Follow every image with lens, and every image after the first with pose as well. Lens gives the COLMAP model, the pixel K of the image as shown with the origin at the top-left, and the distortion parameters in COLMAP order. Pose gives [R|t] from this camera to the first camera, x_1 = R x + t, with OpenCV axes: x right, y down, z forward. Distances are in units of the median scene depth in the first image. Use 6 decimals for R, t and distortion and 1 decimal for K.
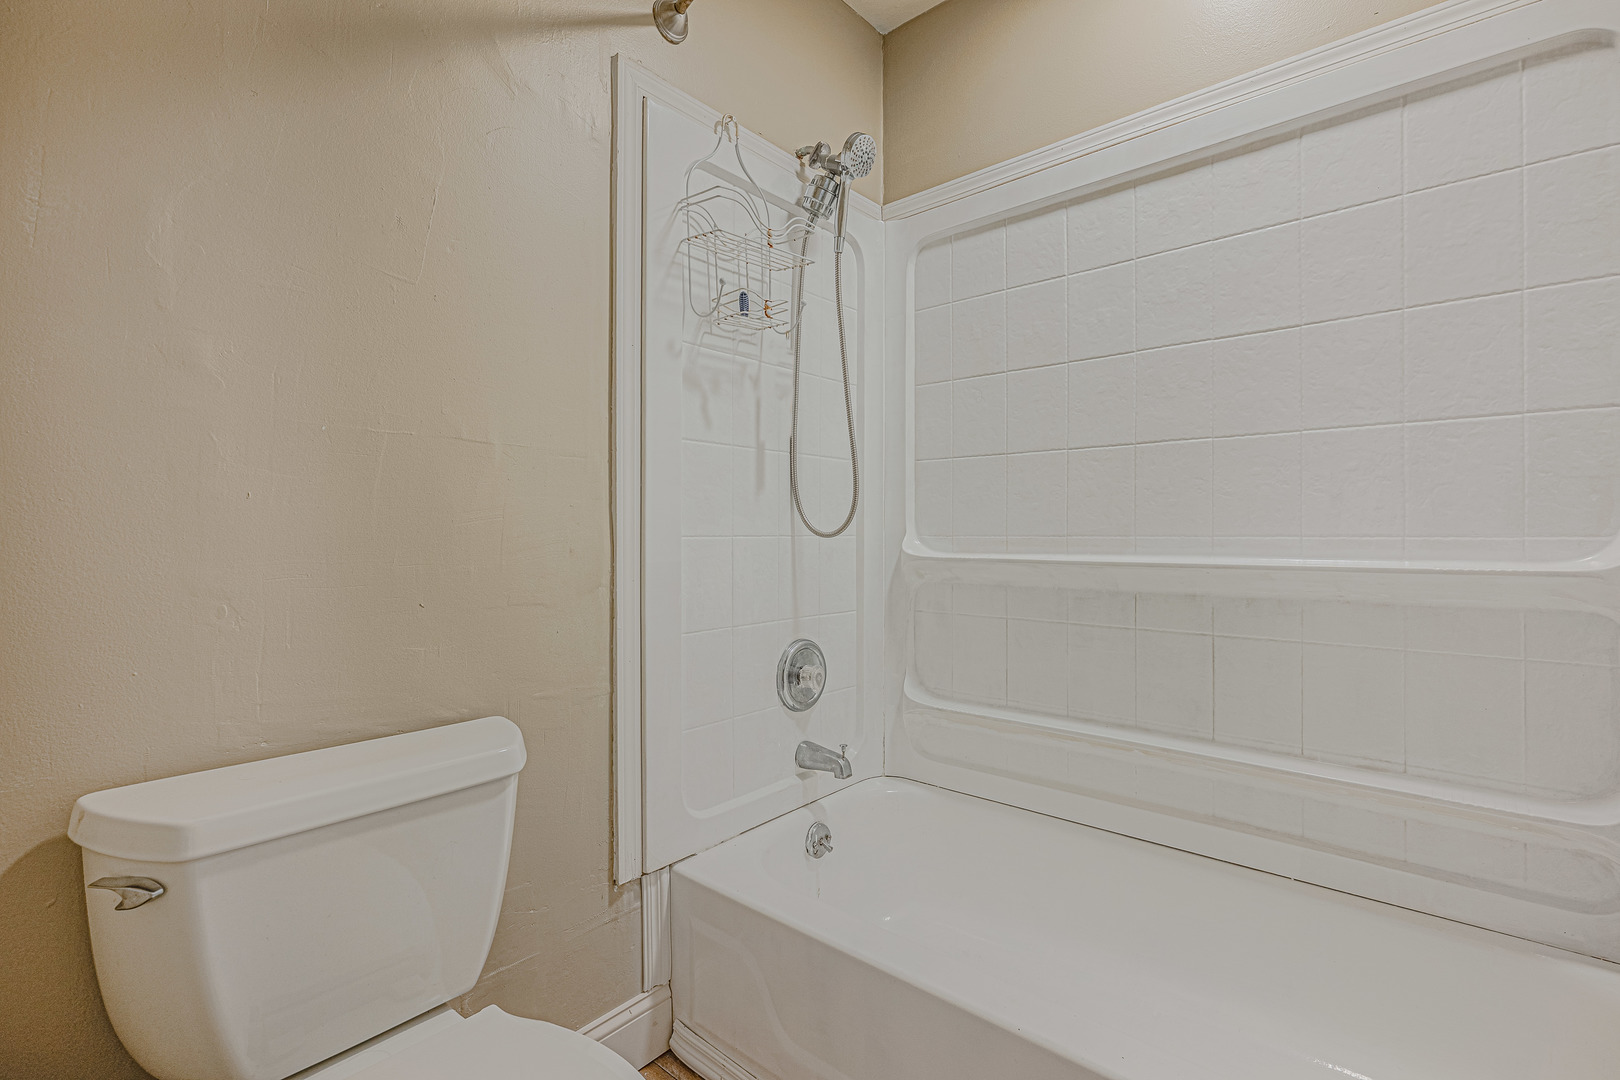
lens RADIAL K [[730.3, 0, 809.5], [0, 730.3, 535.7], [0, 0, 1]] dist [0.000613, -0.001025]
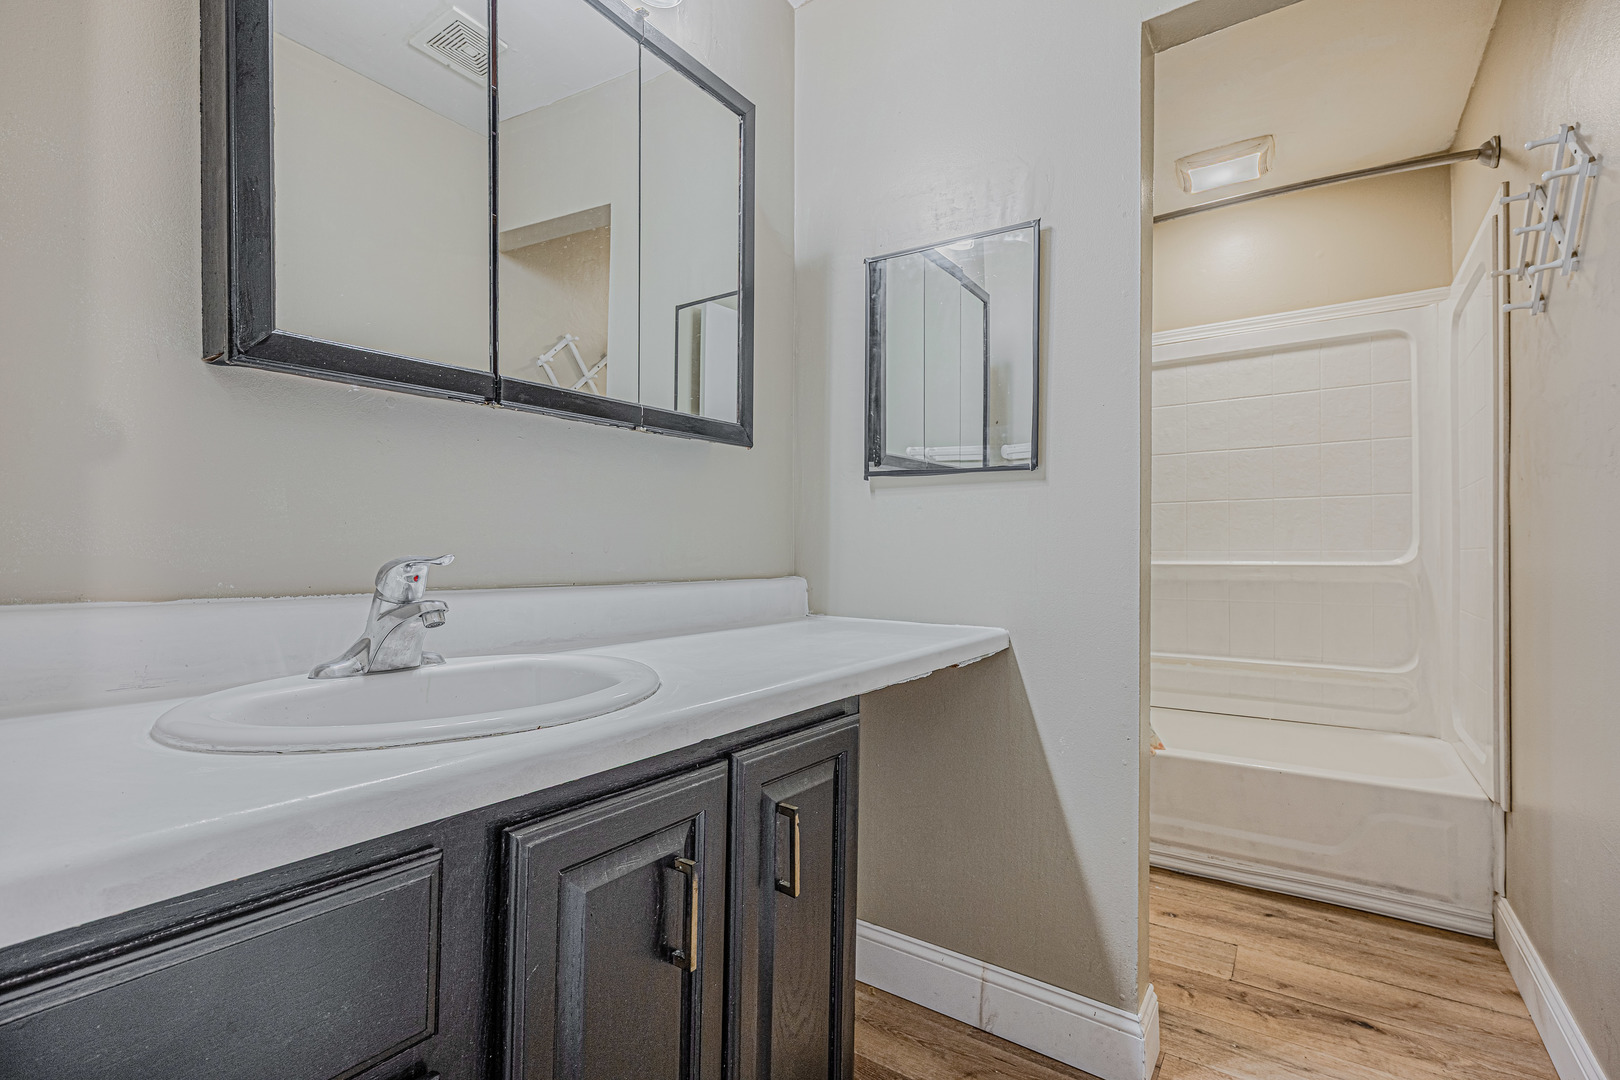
lens RADIAL K [[730.3, 0, 811.4], [0, 730.3, 545.8], [0, 0, 1]] dist [0.000613, -0.001025]
pose [[0.992953, 0.007179, 0.118292, -0.853167], [-0.005778, 0.999909, -0.012178, 0.019561], [-0.118369, 0.011409, 0.992904, -0.876454]]
